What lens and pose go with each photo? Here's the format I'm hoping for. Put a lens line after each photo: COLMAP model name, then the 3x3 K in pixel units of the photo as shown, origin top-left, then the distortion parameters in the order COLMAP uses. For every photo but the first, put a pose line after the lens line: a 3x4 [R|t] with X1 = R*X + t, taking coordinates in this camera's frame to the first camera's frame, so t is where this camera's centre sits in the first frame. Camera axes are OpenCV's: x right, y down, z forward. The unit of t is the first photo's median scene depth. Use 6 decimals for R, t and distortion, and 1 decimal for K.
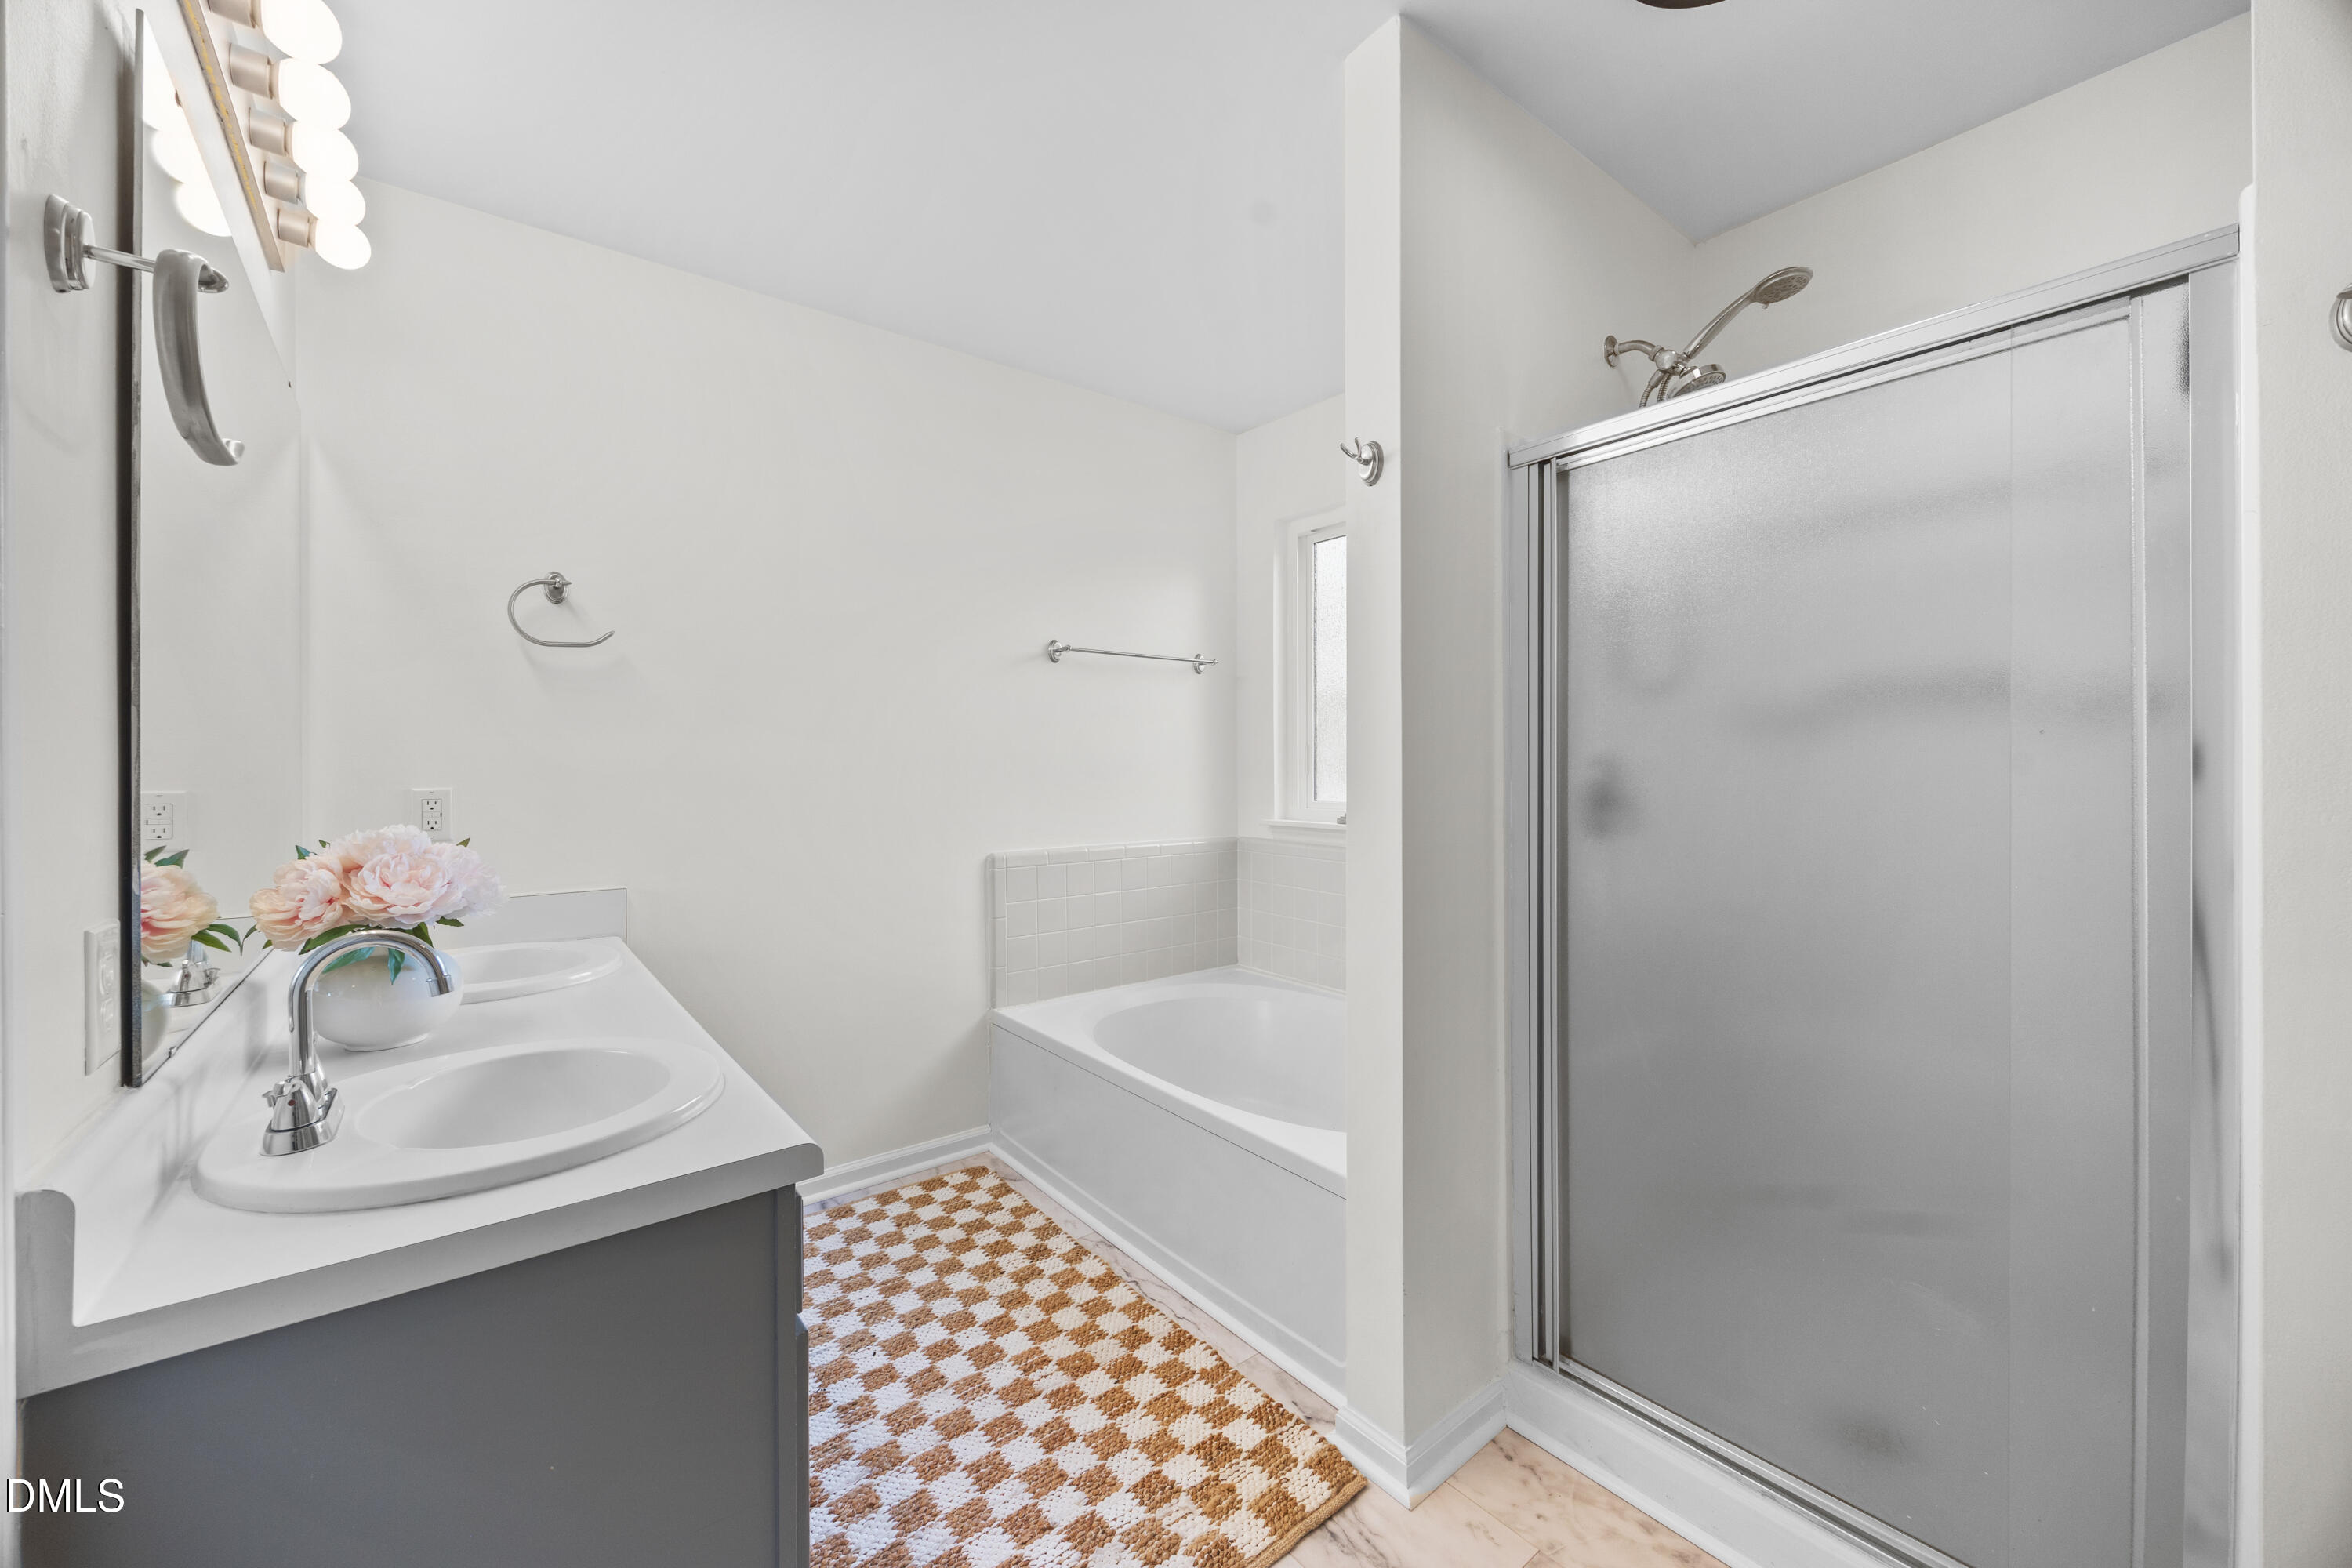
lens RADIAL K [[912.4, 0, 1178.1], [0, 912.4, 771.4], [0, 0, 1]] dist [0.003942, 0.000983]
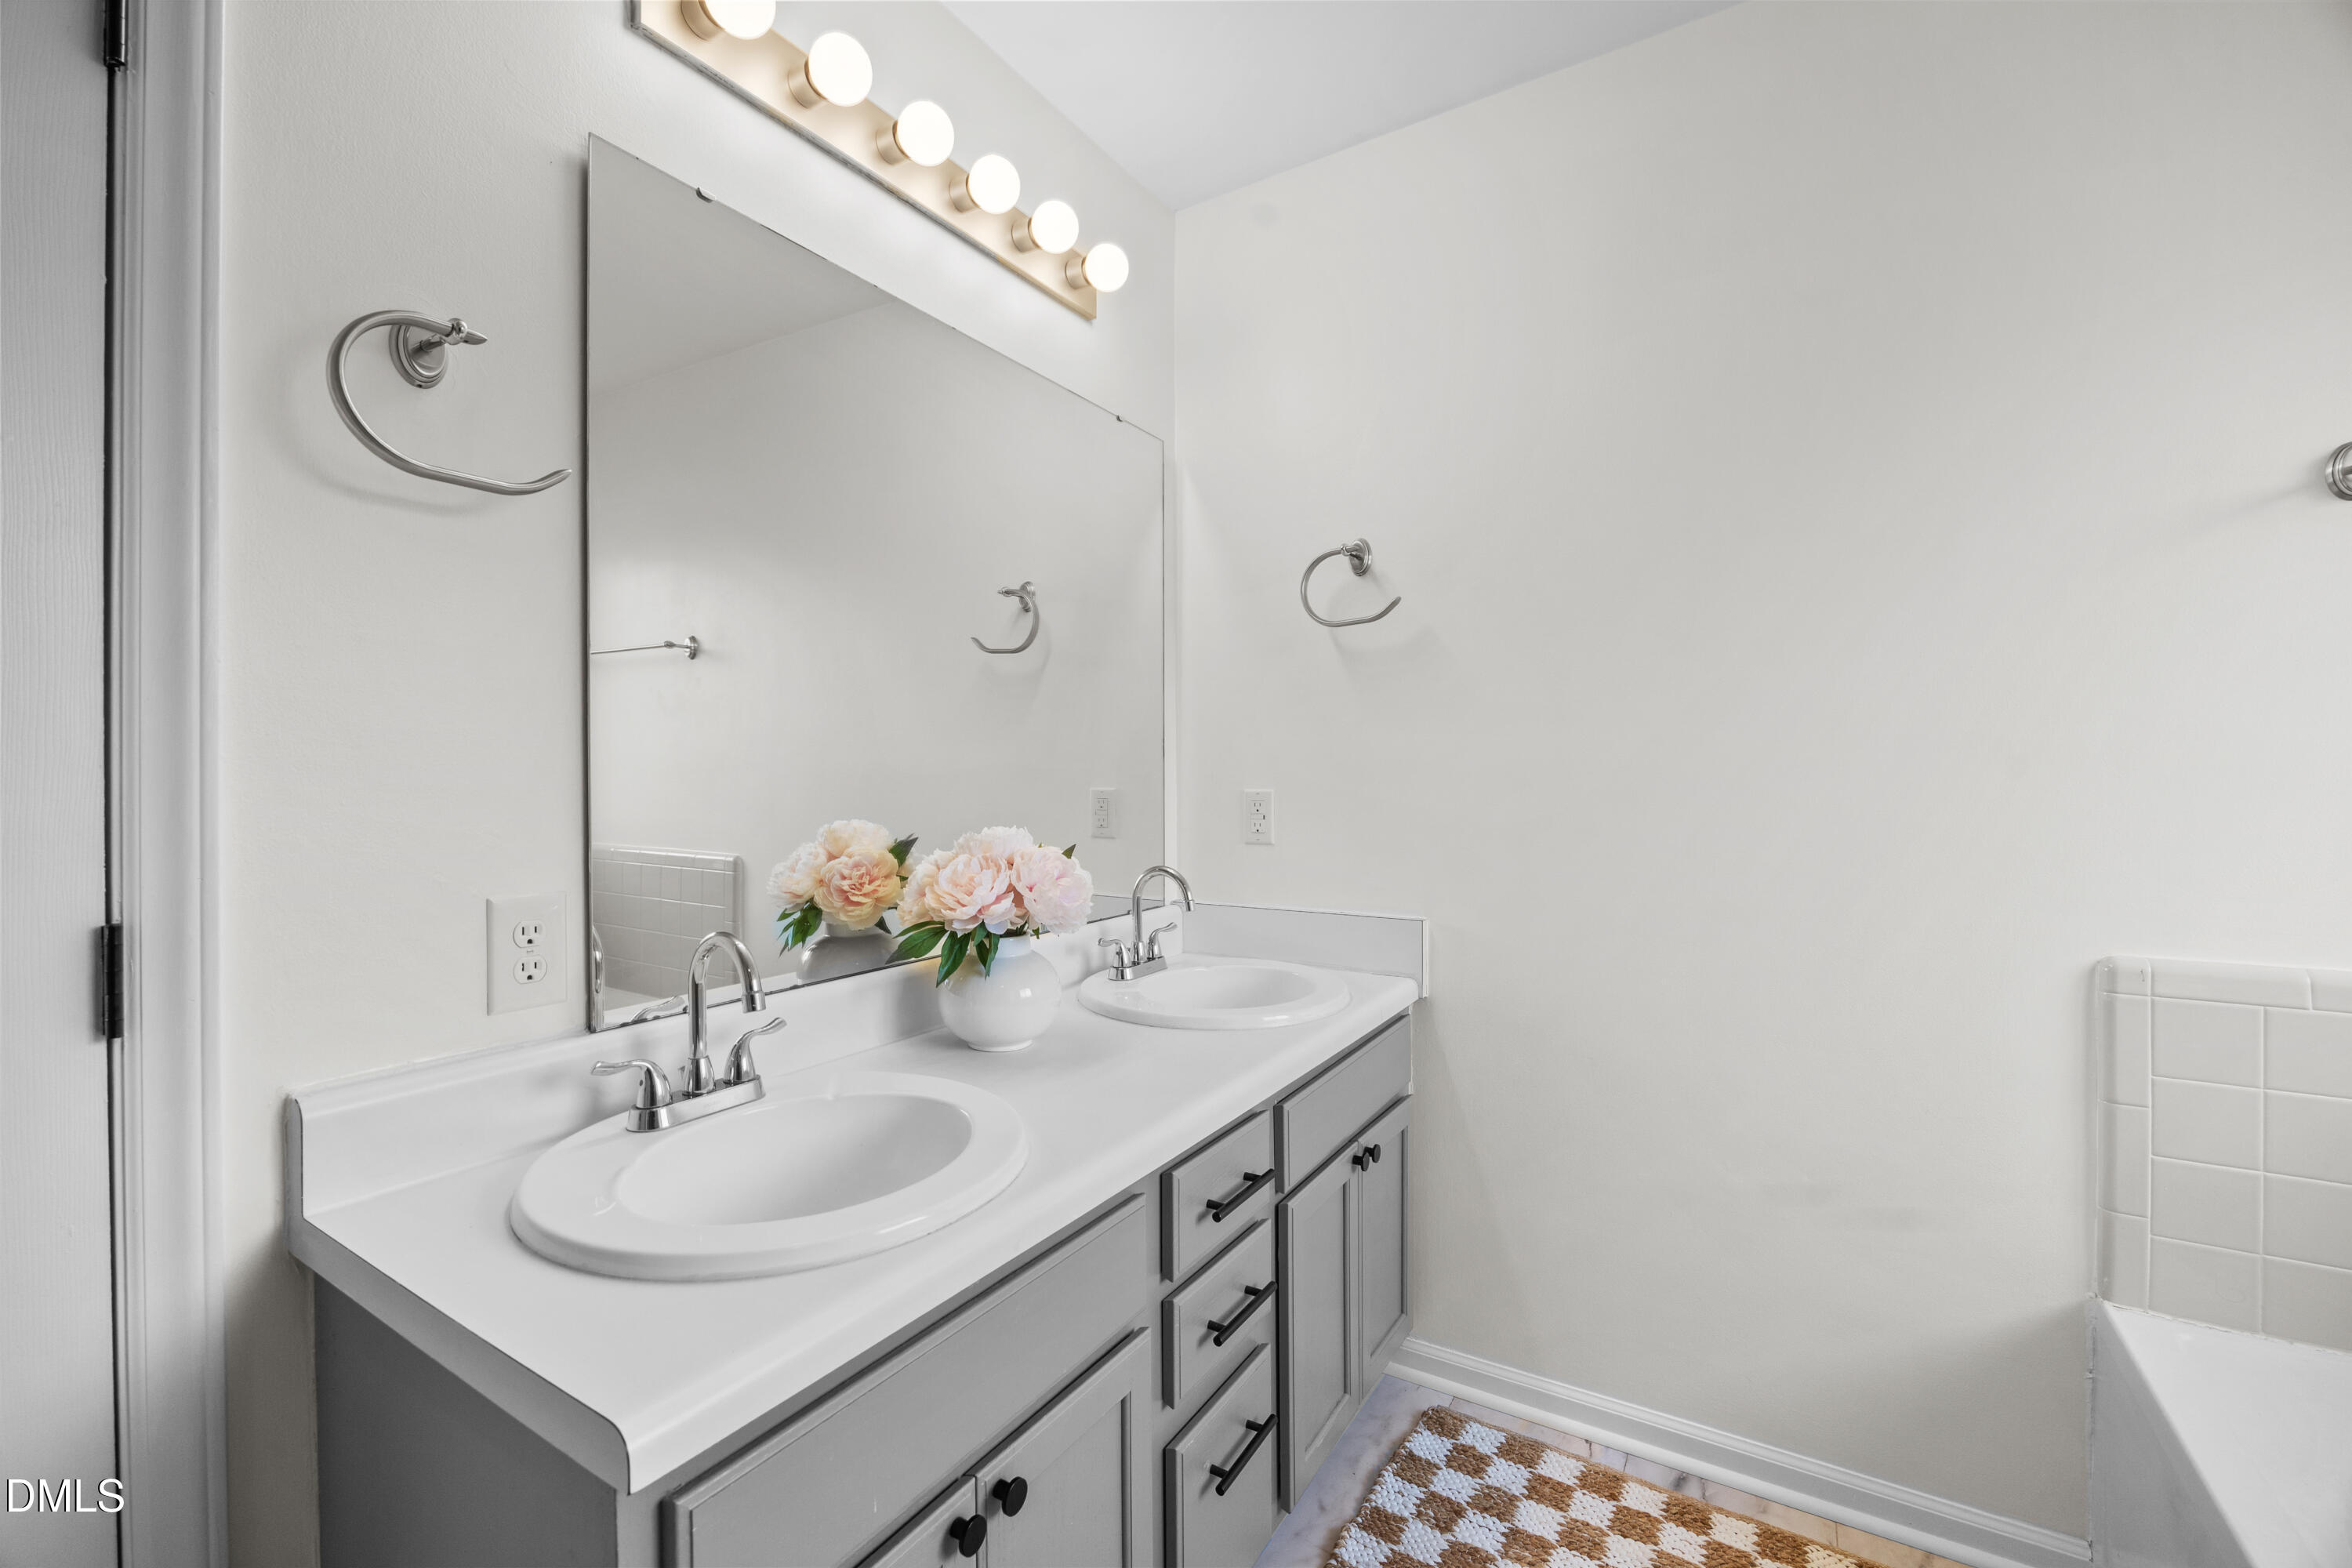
lens RADIAL K [[987.1, 0, 1172.7], [0, 987.1, 780.4], [0, 0, 1]] dist [-0.009190, 0.001446]
pose [[0.321532, 0.009686, -0.946849, 0.107453], [-0.002605, 0.999953, 0.009345, -0.000600], [0.946895, -0.000538, 0.321542, 0.417756]]
